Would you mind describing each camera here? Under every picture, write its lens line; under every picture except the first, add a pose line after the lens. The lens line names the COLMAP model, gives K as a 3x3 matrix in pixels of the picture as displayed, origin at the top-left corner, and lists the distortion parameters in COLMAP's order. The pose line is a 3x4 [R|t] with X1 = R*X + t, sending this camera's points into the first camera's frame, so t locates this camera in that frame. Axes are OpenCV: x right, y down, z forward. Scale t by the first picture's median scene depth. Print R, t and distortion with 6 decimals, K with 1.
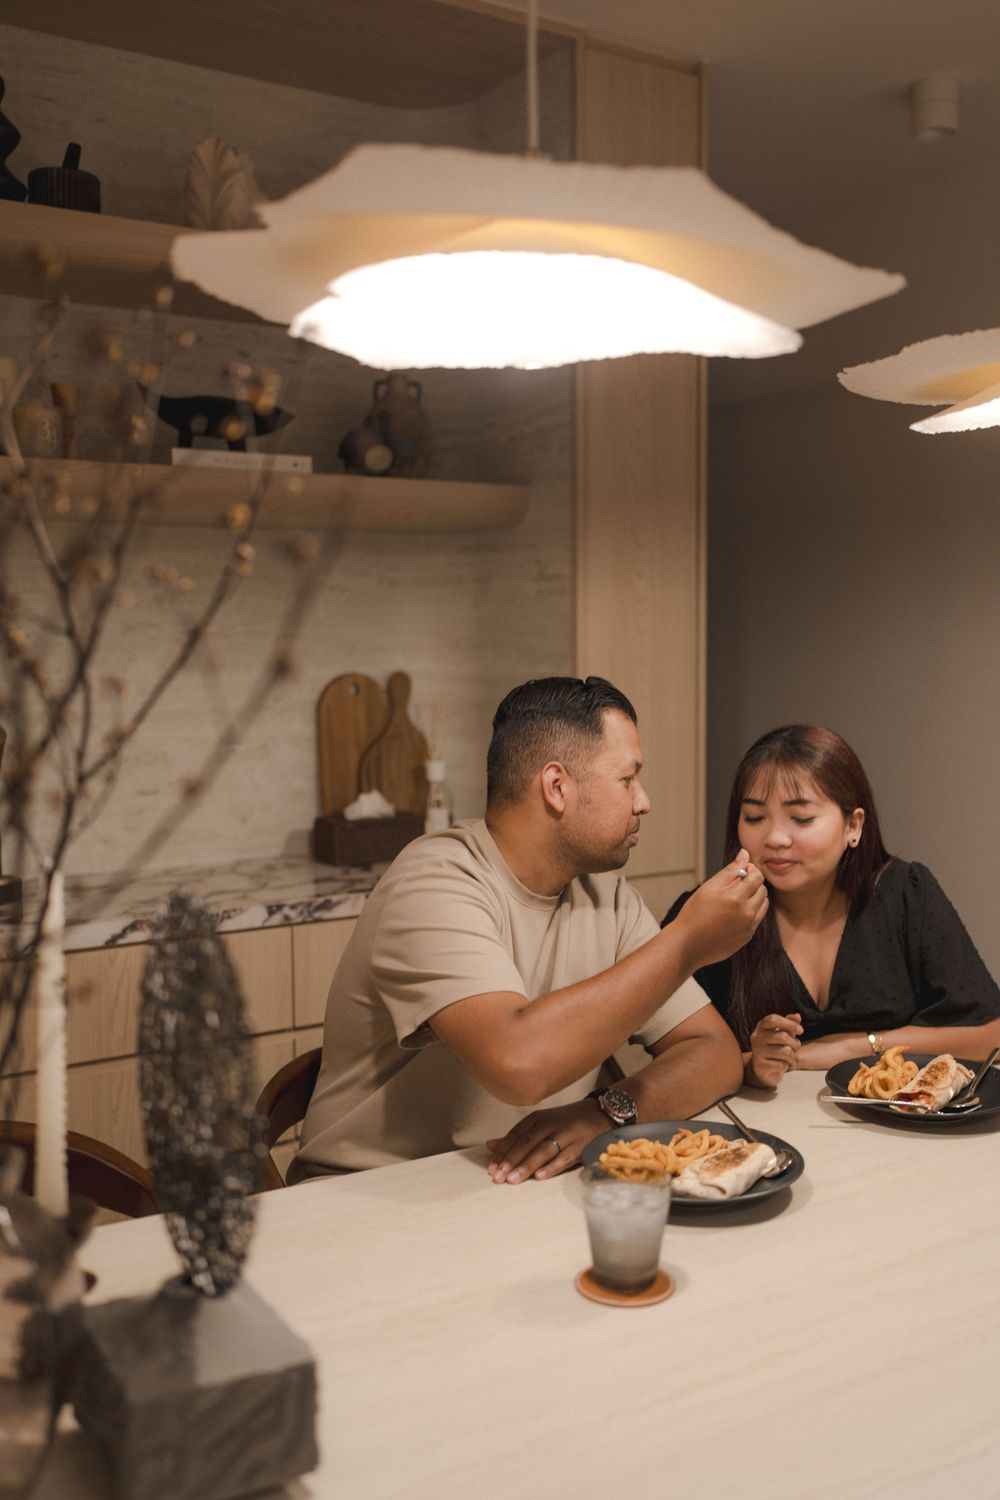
lens RADIAL K [[1409.6, 0, 473.6], [0, 1409.6, 746.4], [0, 0, 1]] dist [-0.005724, 0.005401]
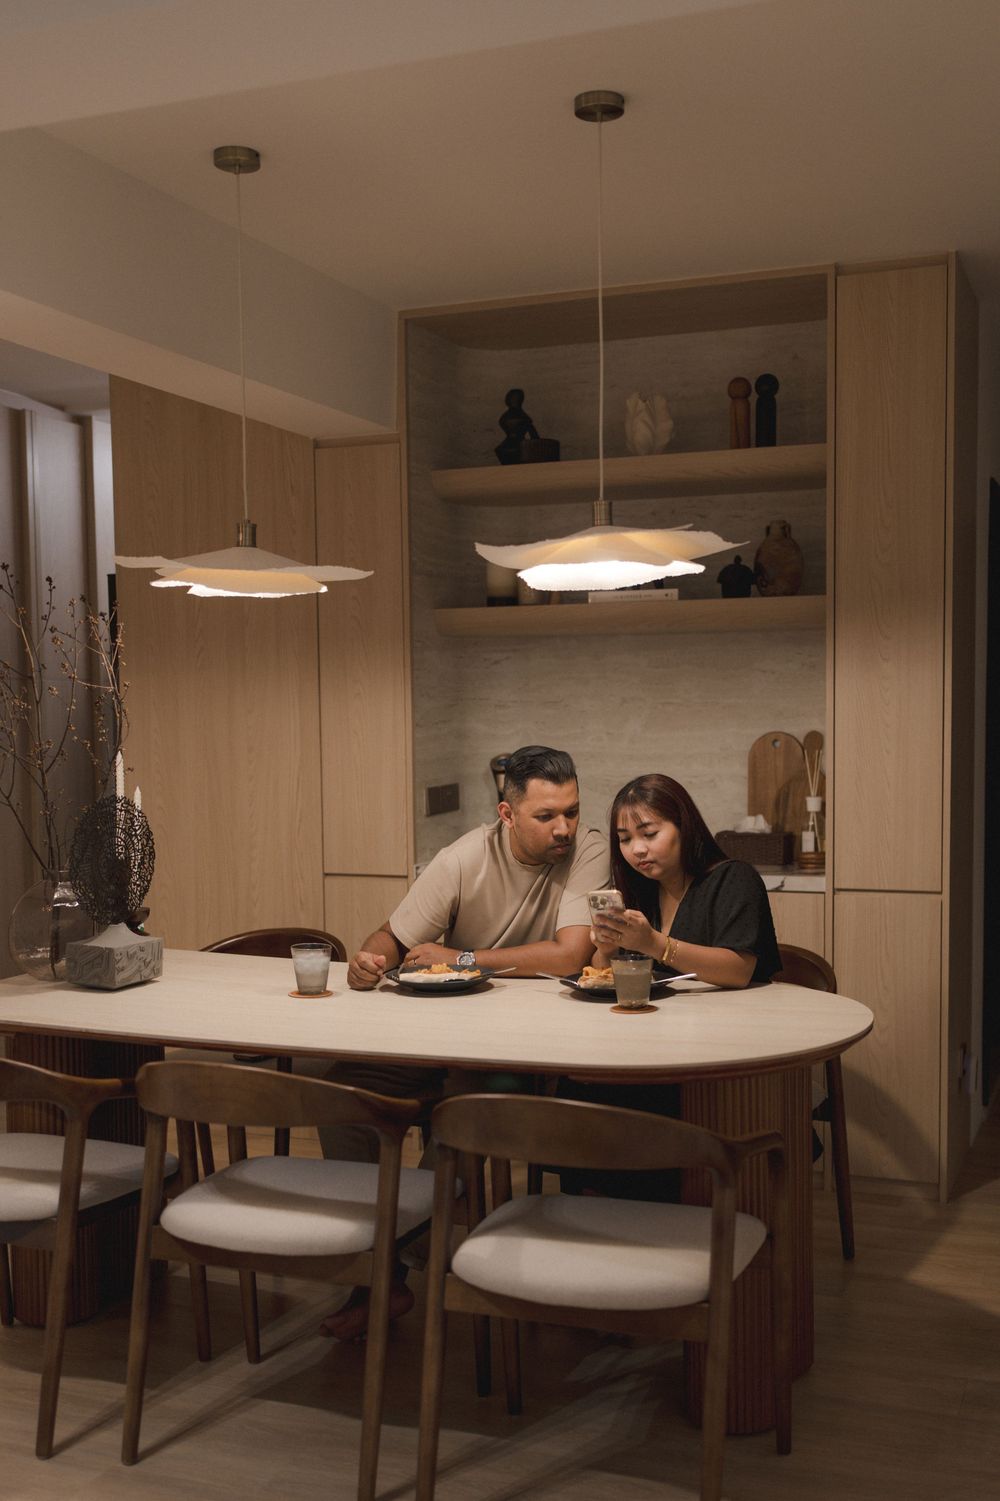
lens RADIAL K [[1526.0, 0, 551.9], [0, 1526.0, 814.3], [0, 0, 1]] dist [-0.008863, -0.000653]
pose [[0.609541, 0.054592, -0.790873, 1.121532], [-0.055723, 0.998109, 0.025951, 0.003262], [0.790794, 0.028252, 0.611430, -0.113509]]
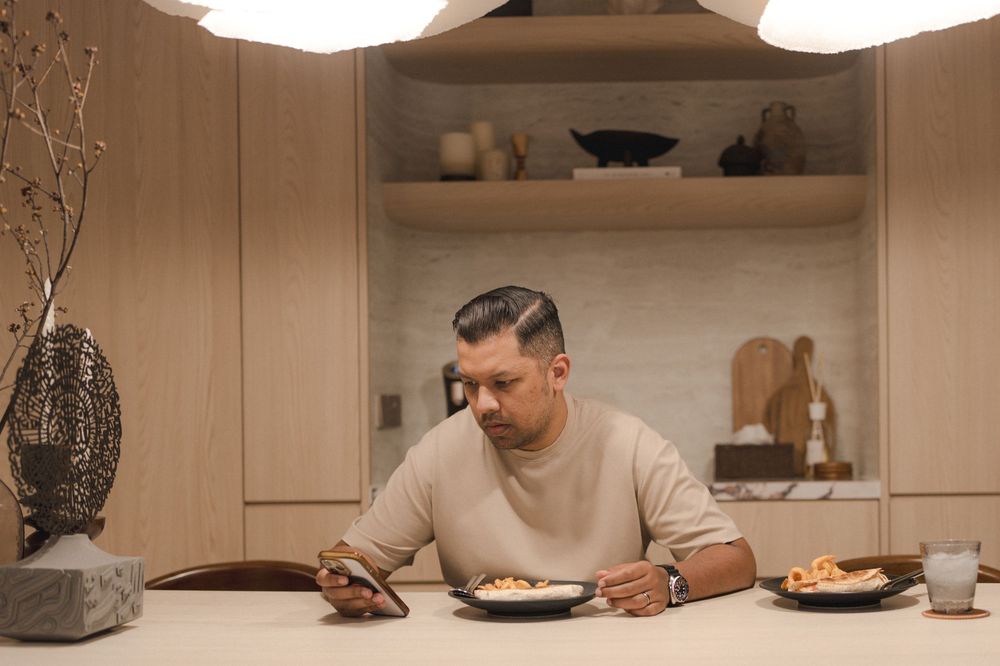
lens RADIAL K [[1237.1, 0, 638.2], [0, 1237.1, 438.6], [0, 0, 1]] dist [-0.015621, 0.034415]
pose [[0.839603, 0.001578, -0.543198, 0.495713], [-0.037119, 0.997825, -0.054475, 0.121659], [0.541930, 0.065900, 0.837836, -0.002931]]
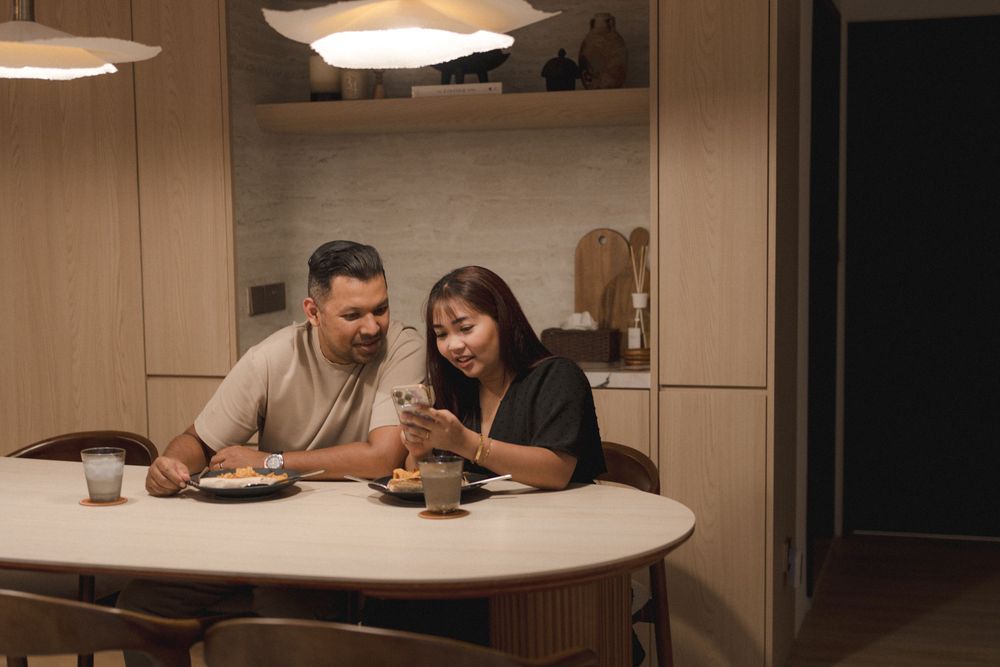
lens RADIAL K [[1389.4, 0, 497.2], [0, 1389.4, 361.9], [0, 0, 1]] dist [-0.005765, -0.000585]
pose [[0.655380, 0.072065, -0.751853, 1.017662], [-0.050031, 0.997394, 0.051989, 0.015309], [0.753640, 0.003543, 0.657278, 0.020622]]
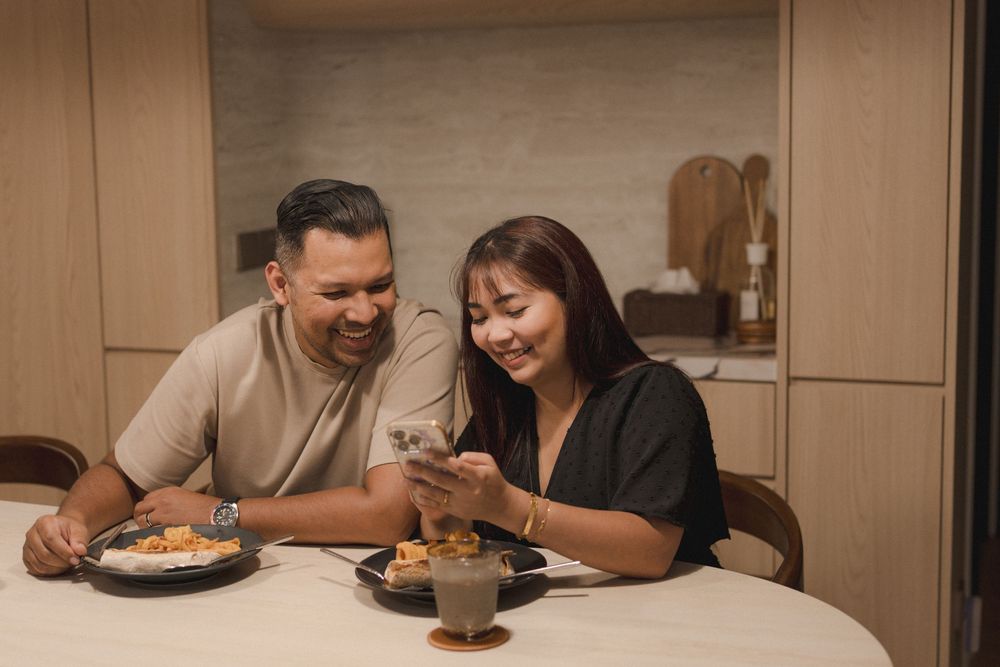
lens RADIAL K [[1402.1, 0, 503.3], [0, 1402.1, 304.1], [0, 0, 1]] dist [-0.016639, -0.020451]
pose [[0.618479, 0.089037, -0.780740, 0.733093], [-0.051151, 0.996014, 0.073067, -0.012438], [0.784134, -0.005255, 0.620569, 0.273103]]
